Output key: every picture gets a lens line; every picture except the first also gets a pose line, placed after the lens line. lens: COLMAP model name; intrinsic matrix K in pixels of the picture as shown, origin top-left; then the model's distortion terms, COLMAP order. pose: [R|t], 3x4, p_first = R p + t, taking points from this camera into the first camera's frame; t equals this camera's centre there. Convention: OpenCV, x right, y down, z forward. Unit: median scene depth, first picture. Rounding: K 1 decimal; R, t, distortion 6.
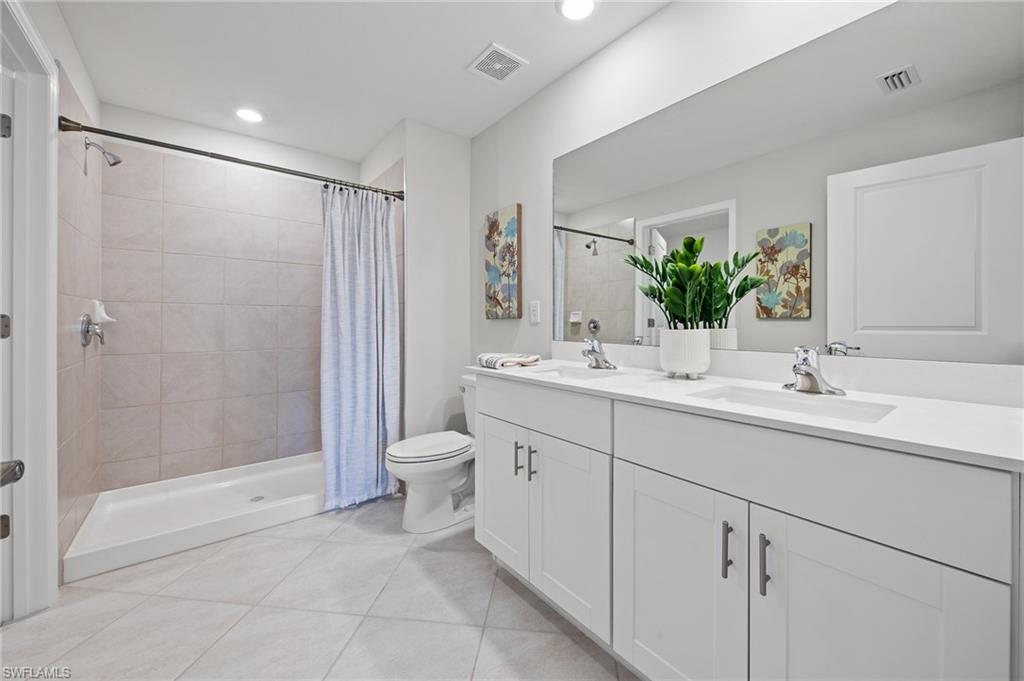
lens RADIAL K [[398.2, 0, 512.1], [0, 398.2, 330.9], [0, 0, 1]] dist [0.002530, -0.002261]
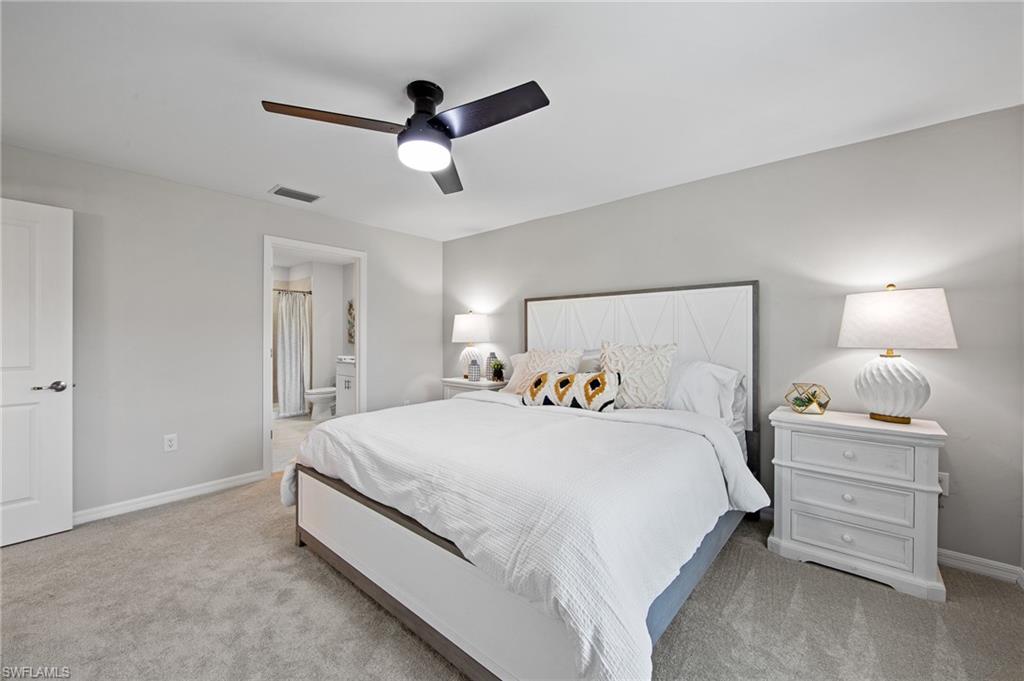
lens RADIAL K [[398.2, 0, 512.8], [0, 398.2, 343.5], [0, 0, 1]] dist [0.002530, -0.002261]
pose [[0.982949, -0.001802, 0.183868, 0.531630], [0.002059, 0.999997, -0.001205, -0.025509], [-0.183865, 0.001563, 0.982950, -1.768154]]
